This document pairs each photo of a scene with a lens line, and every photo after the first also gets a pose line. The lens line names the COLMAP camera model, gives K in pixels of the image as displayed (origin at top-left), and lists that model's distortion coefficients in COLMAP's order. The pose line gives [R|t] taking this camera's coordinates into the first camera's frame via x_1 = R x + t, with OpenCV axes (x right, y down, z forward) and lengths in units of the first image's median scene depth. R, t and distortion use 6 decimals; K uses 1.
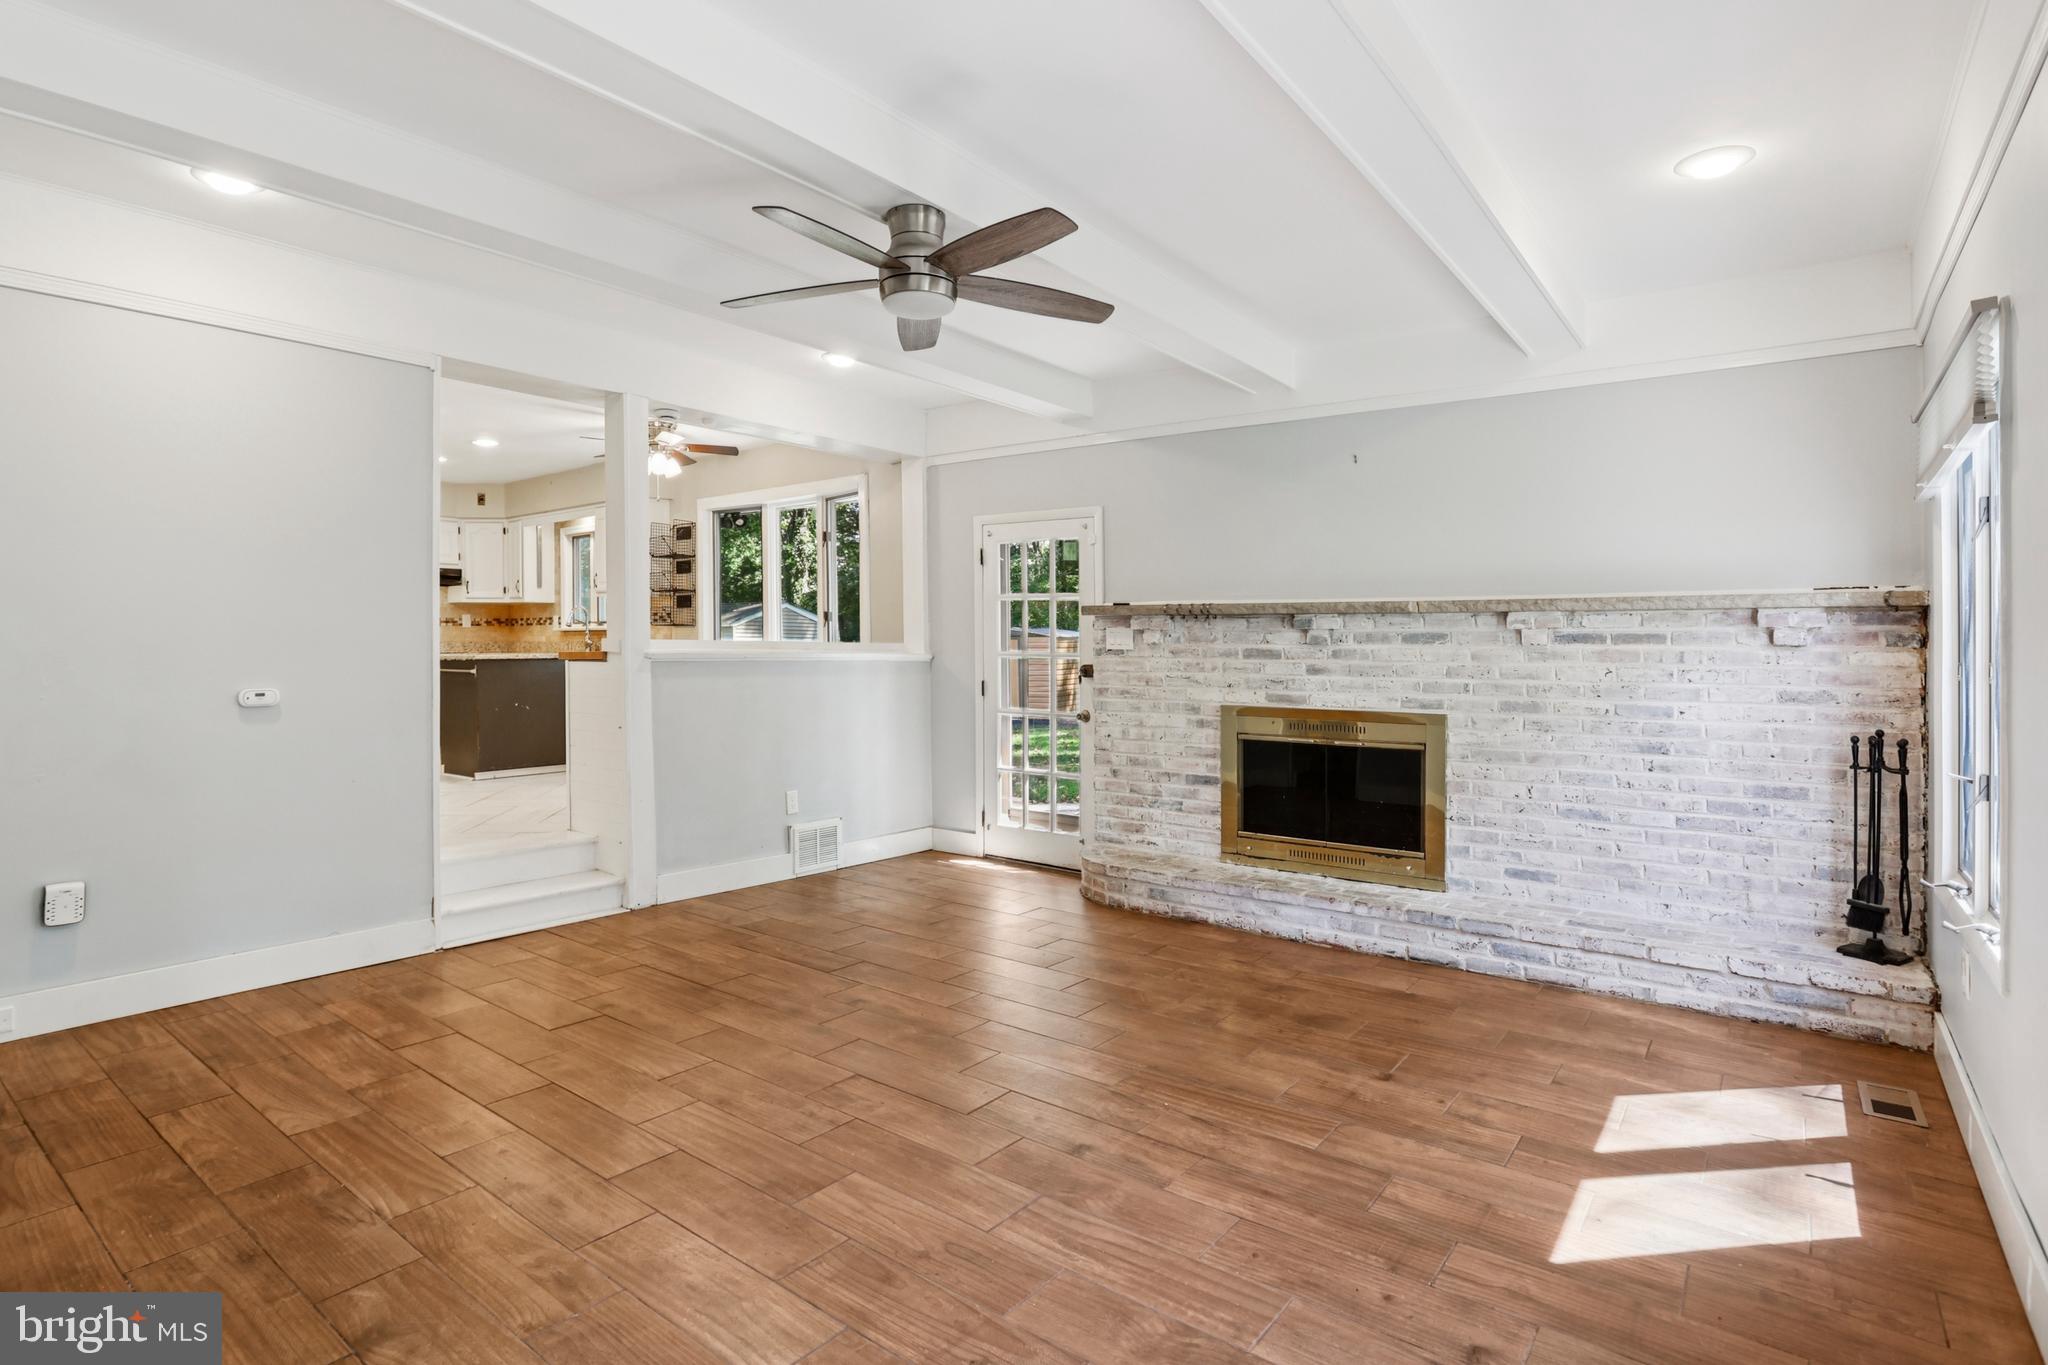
lens RADIAL K [[1047.4, 0, 986.1], [0, 1047.4, 662.8], [0, 0, 1]] dist [-0.081043, 0.037181]
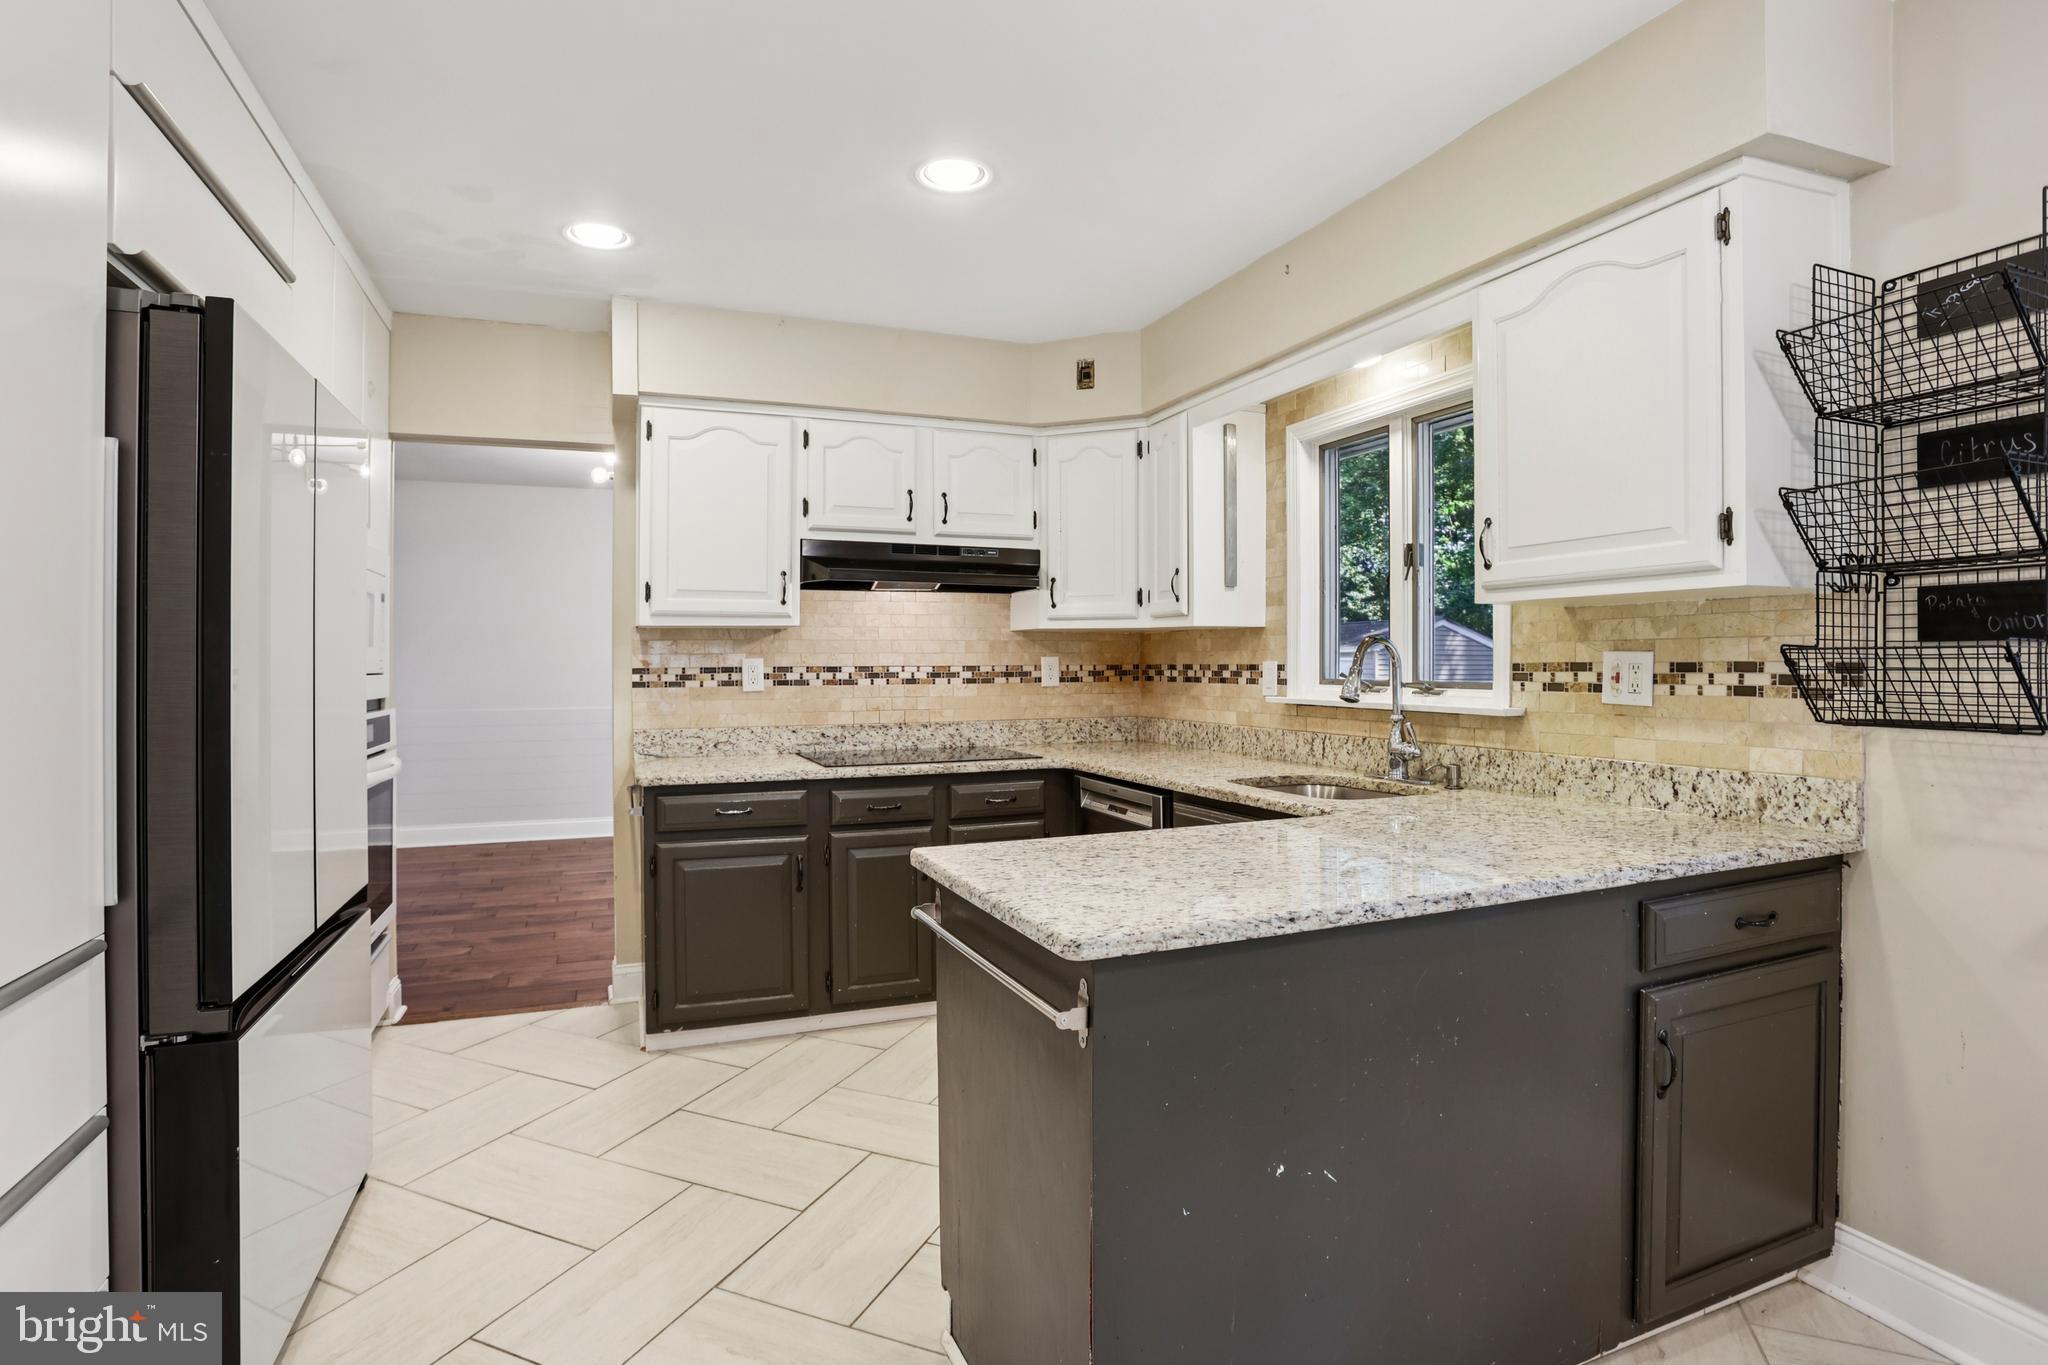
lens RADIAL K [[1047.4, 0, 986.1], [0, 1047.4, 662.8], [0, 0, 1]] dist [-0.081043, 0.037181]
pose [[0.857813, -0.003784, -0.513948, -0.762515], [-0.006379, 0.999817, -0.018009, -0.092536], [0.513922, 0.018727, 0.857632, 1.529708]]
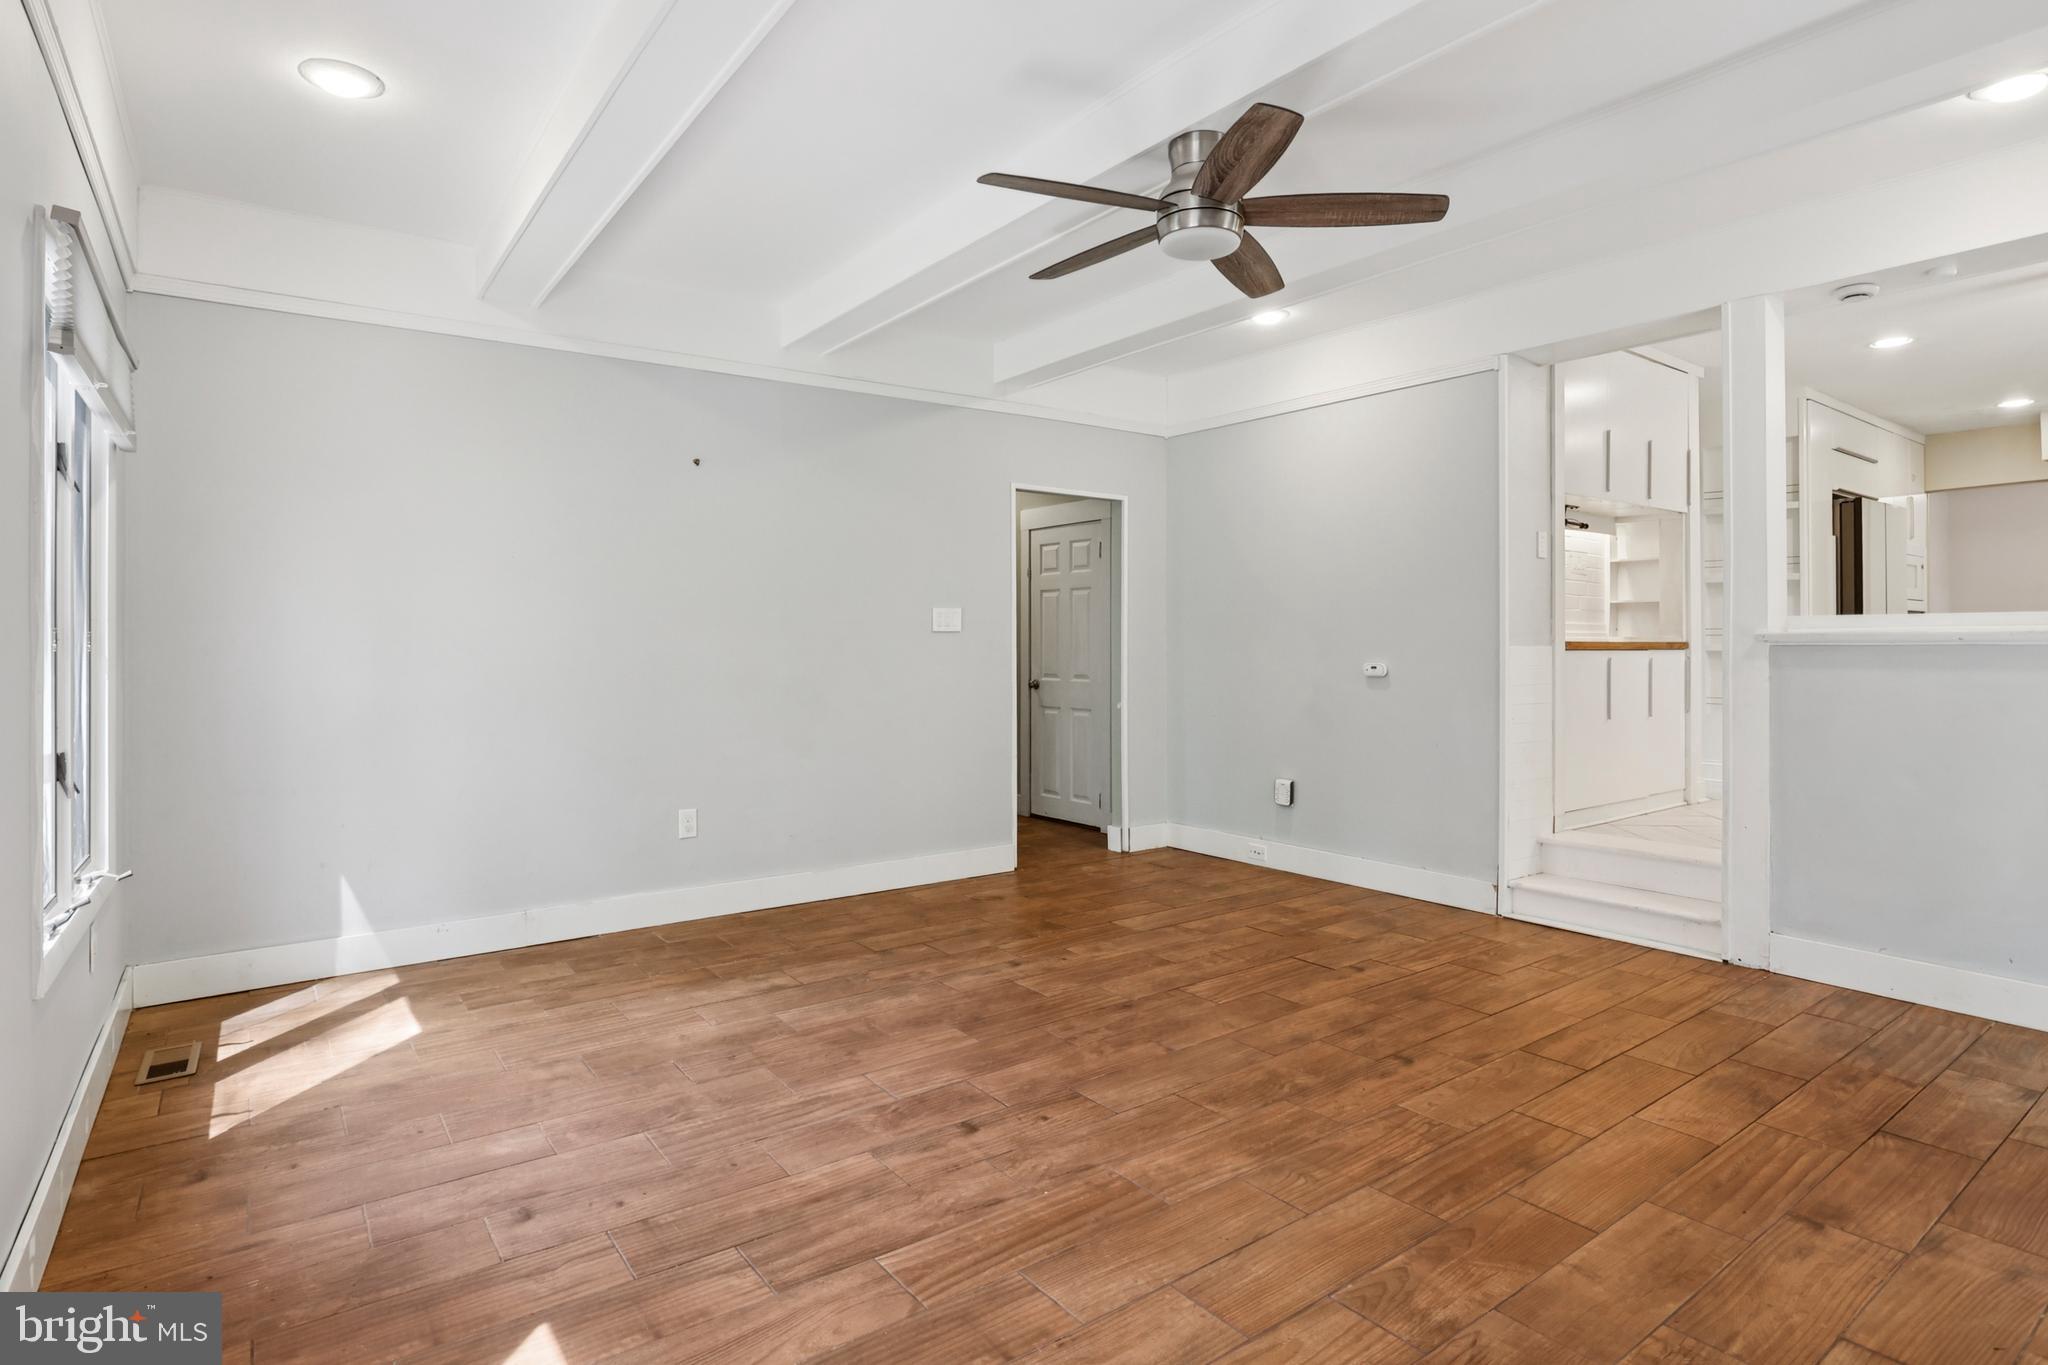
lens RADIAL K [[1062.9, 0, 1019.0], [0, 1062.9, 641.9], [0, 0, 1]] dist [-0.070510, 0.031851]
pose [[-0.255232, -0.005856, -0.966862, 0.683506], [-0.009925, 0.999945, -0.003437, 0.005418], [0.966829, 0.008719, -0.255276, 0.841609]]
